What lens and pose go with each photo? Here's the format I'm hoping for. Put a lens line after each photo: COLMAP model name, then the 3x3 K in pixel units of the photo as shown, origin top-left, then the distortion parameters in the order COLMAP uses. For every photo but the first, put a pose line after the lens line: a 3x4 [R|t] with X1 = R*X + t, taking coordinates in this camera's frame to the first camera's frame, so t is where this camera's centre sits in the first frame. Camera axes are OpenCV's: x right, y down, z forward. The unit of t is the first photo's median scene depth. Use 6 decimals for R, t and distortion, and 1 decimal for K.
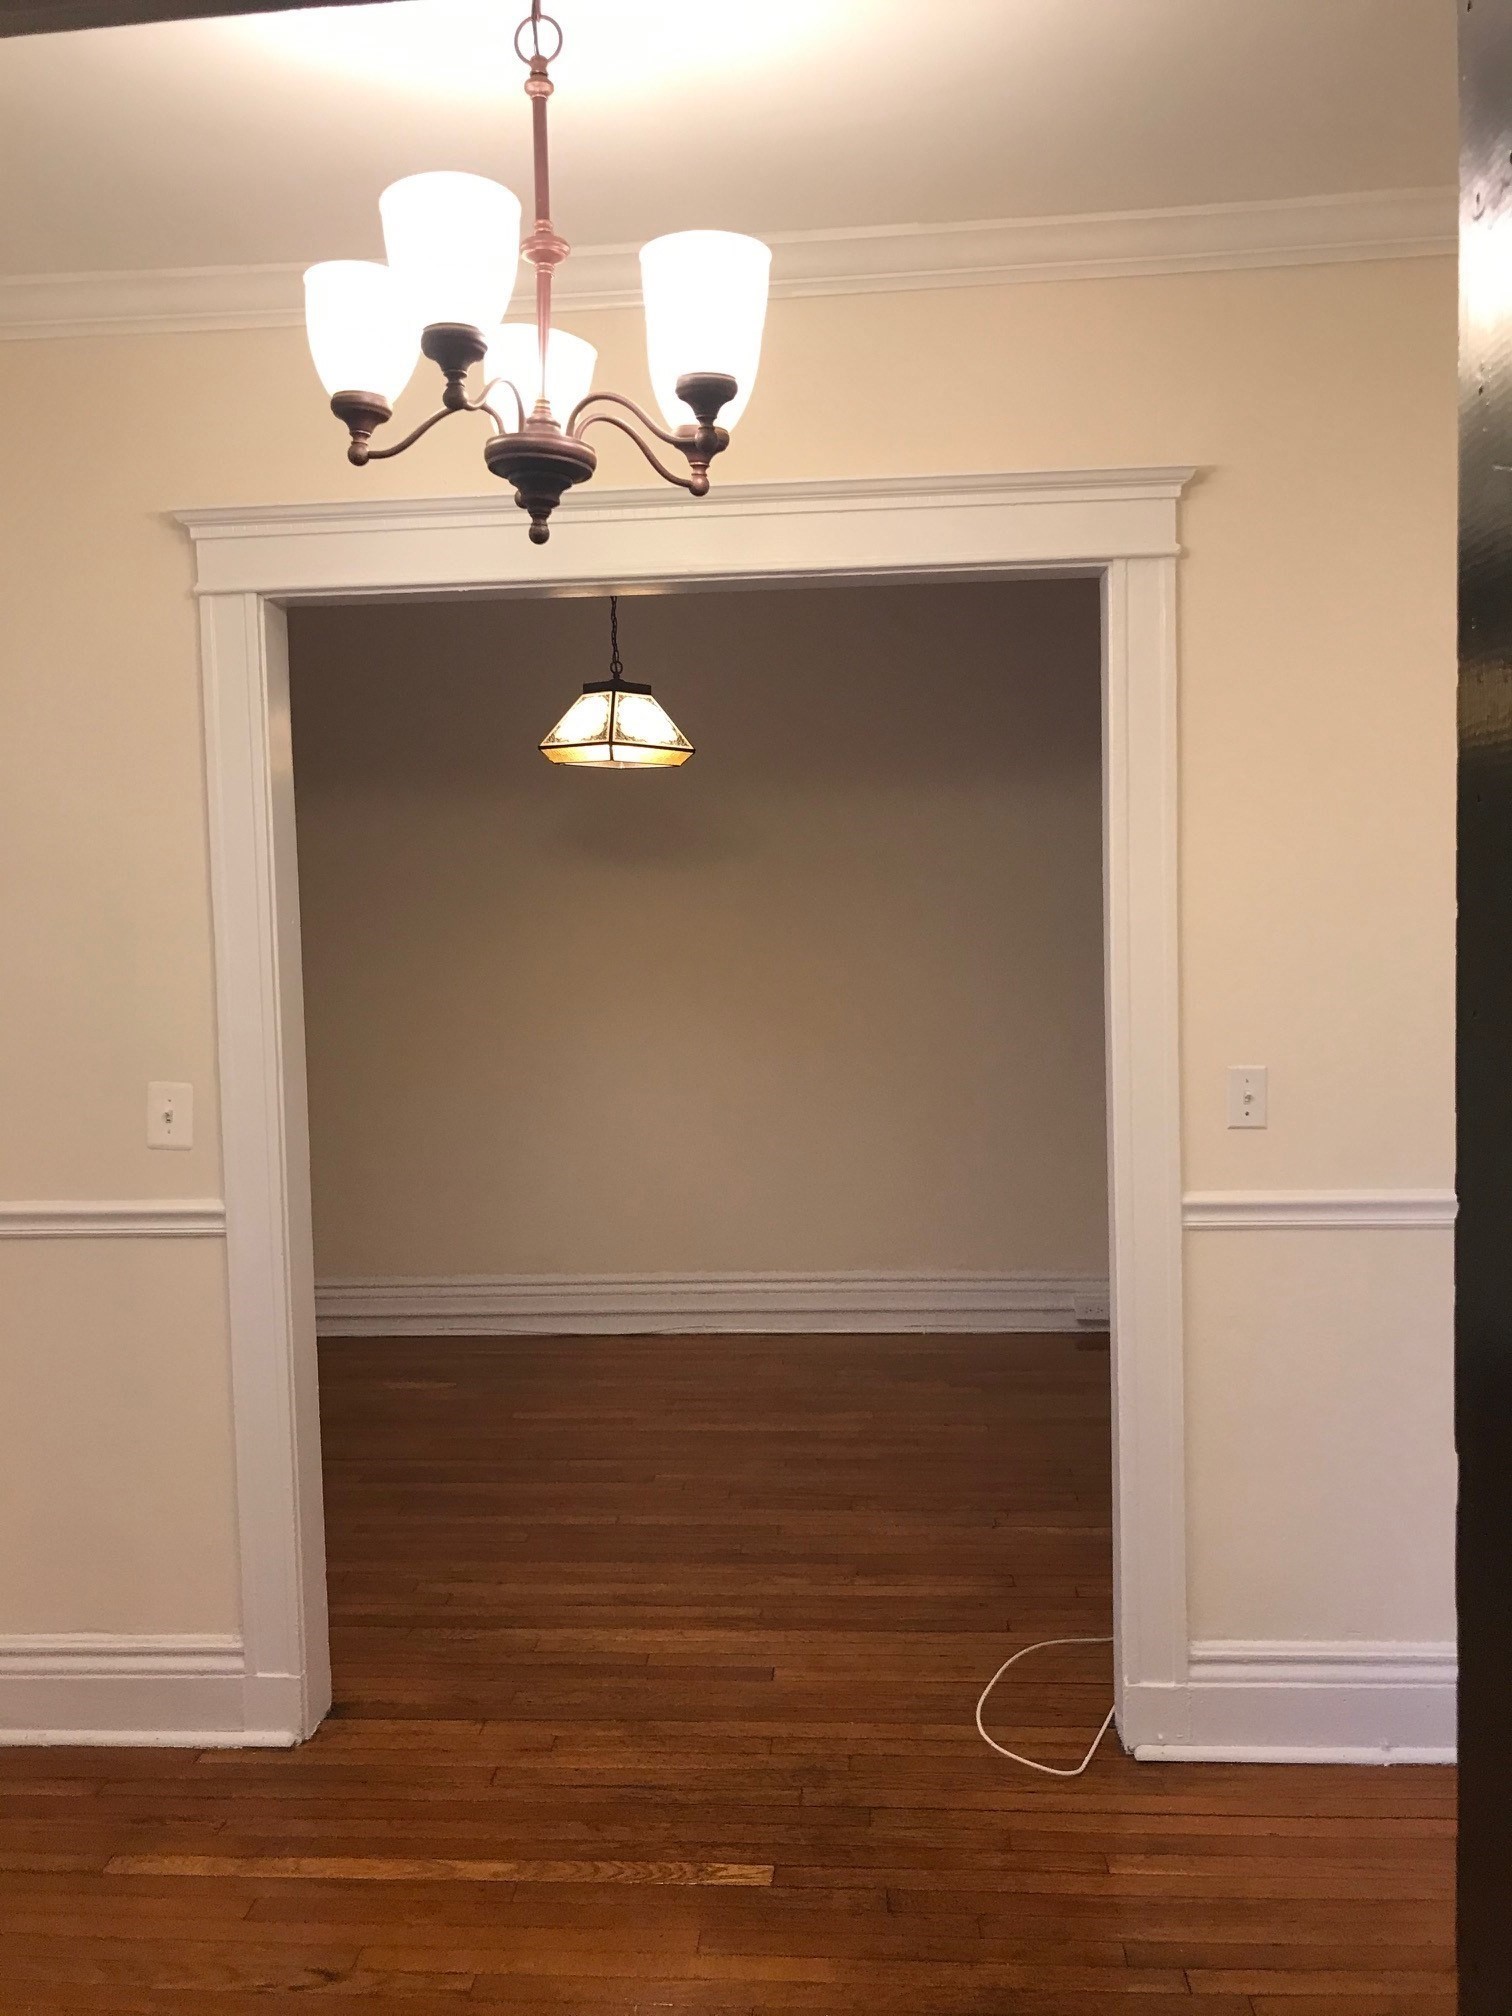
lens RADIAL K [[1658.2, 0, 754.3], [0, 1658.2, 1007.2], [0, 0, 1]] dist [0.023622, -0.014857]
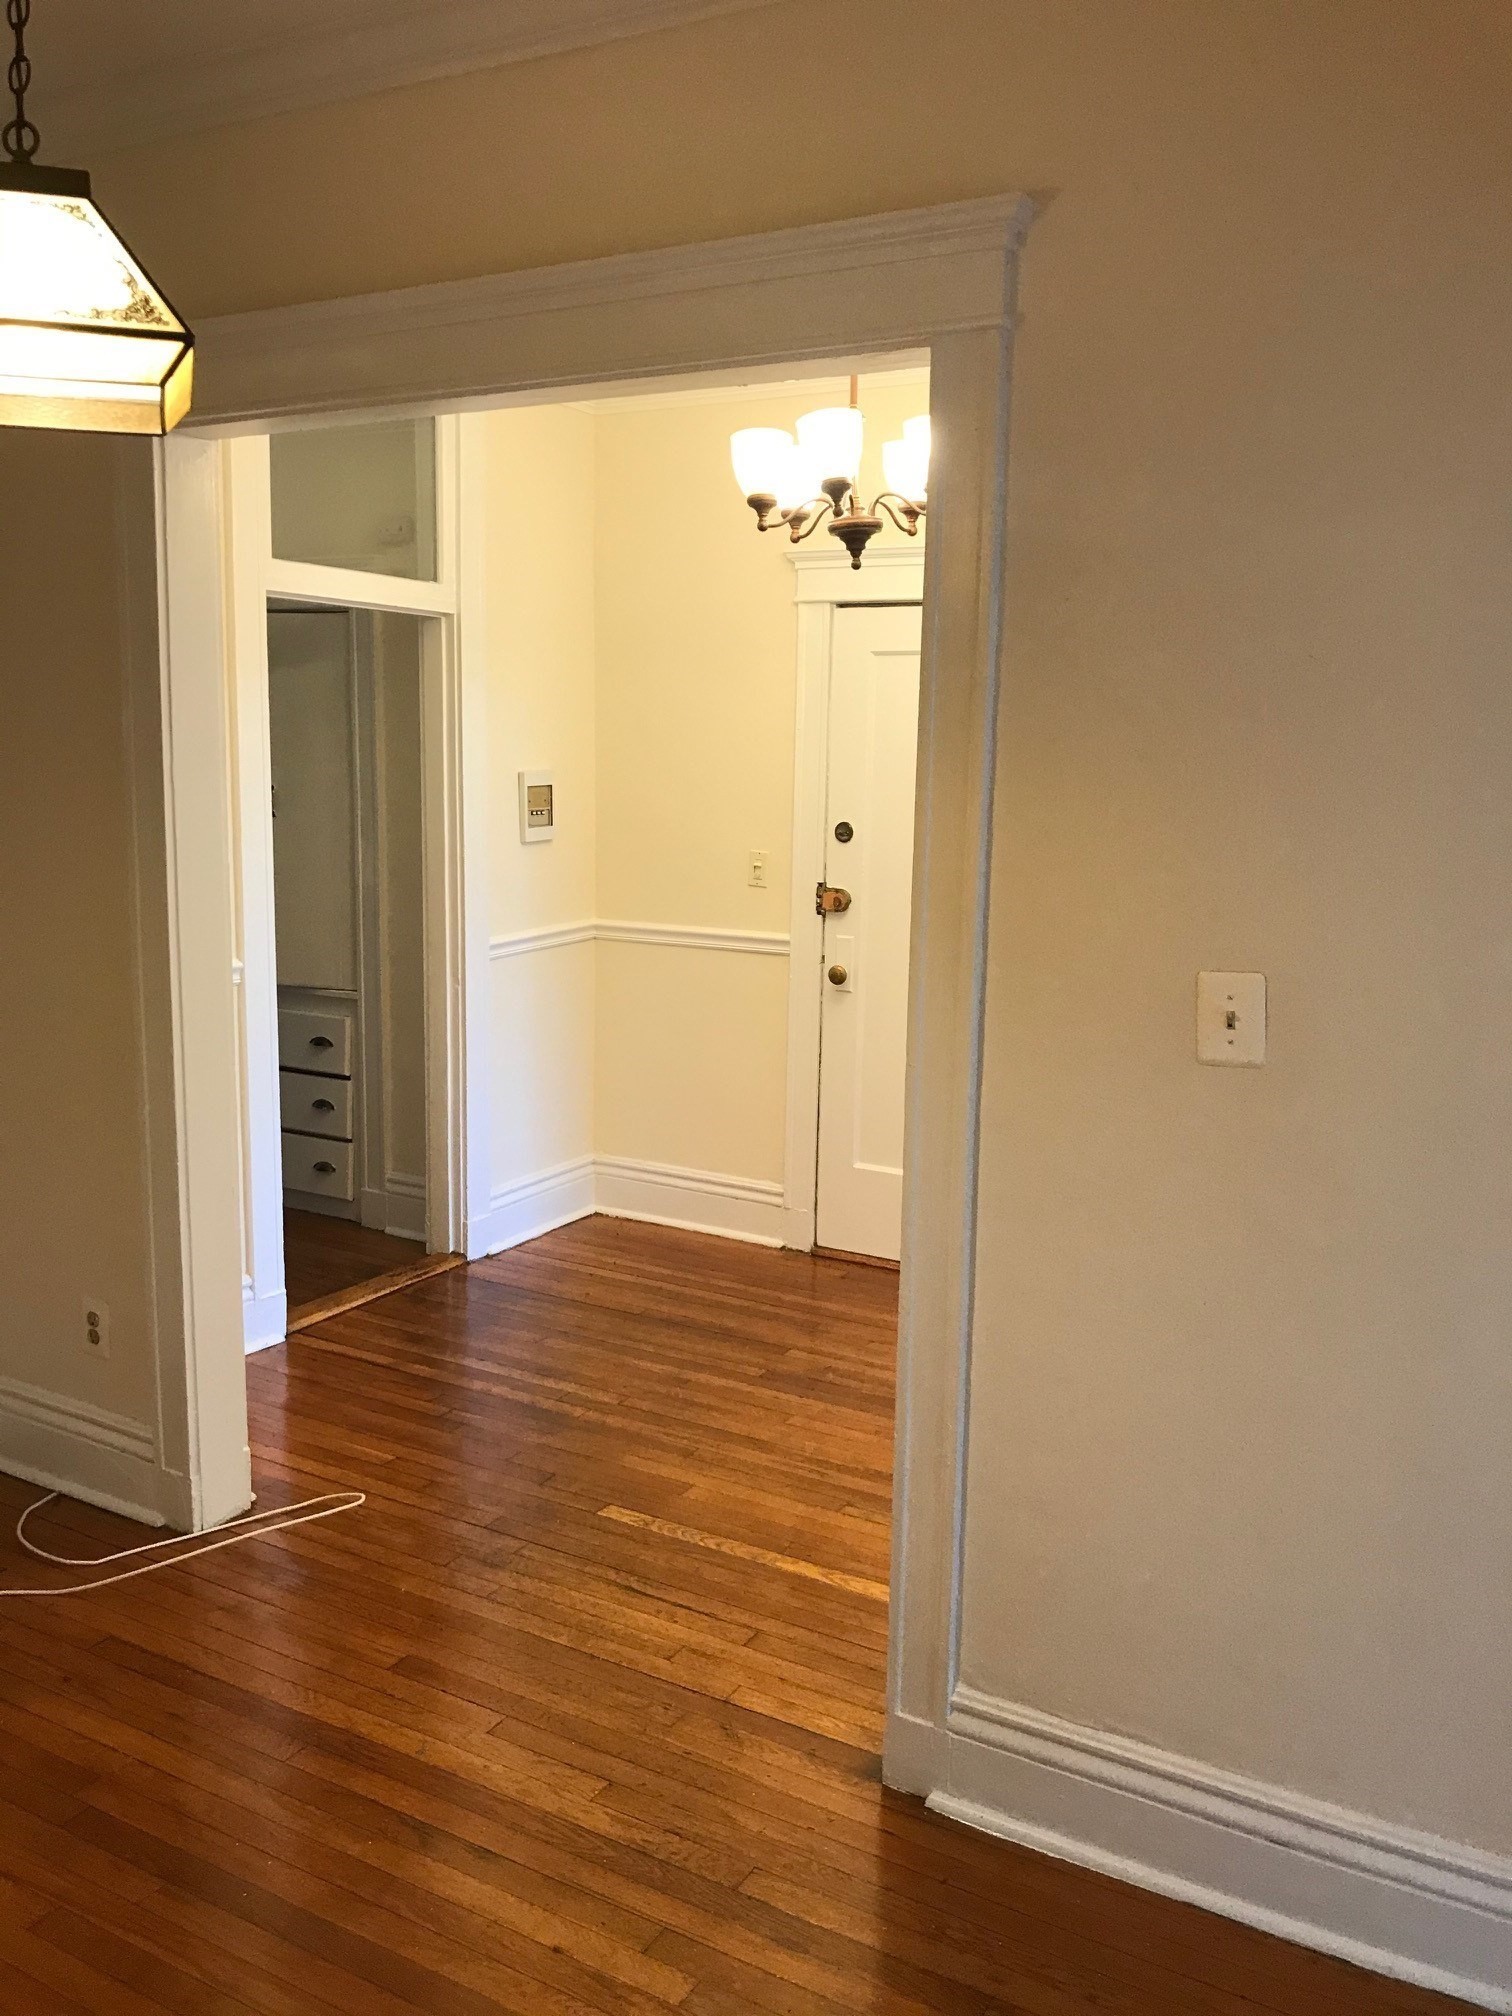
lens RADIAL K [[1658.2, 0, 755.7], [0, 1658.2, 1006.7], [0, 0, 1]] dist [0.023622, -0.014857]
pose [[-0.900543, -0.062502, 0.430251, -0.513828], [0.031706, 0.977536, 0.208369, -0.106306], [-0.433610, 0.201287, -0.878331, 1.637462]]
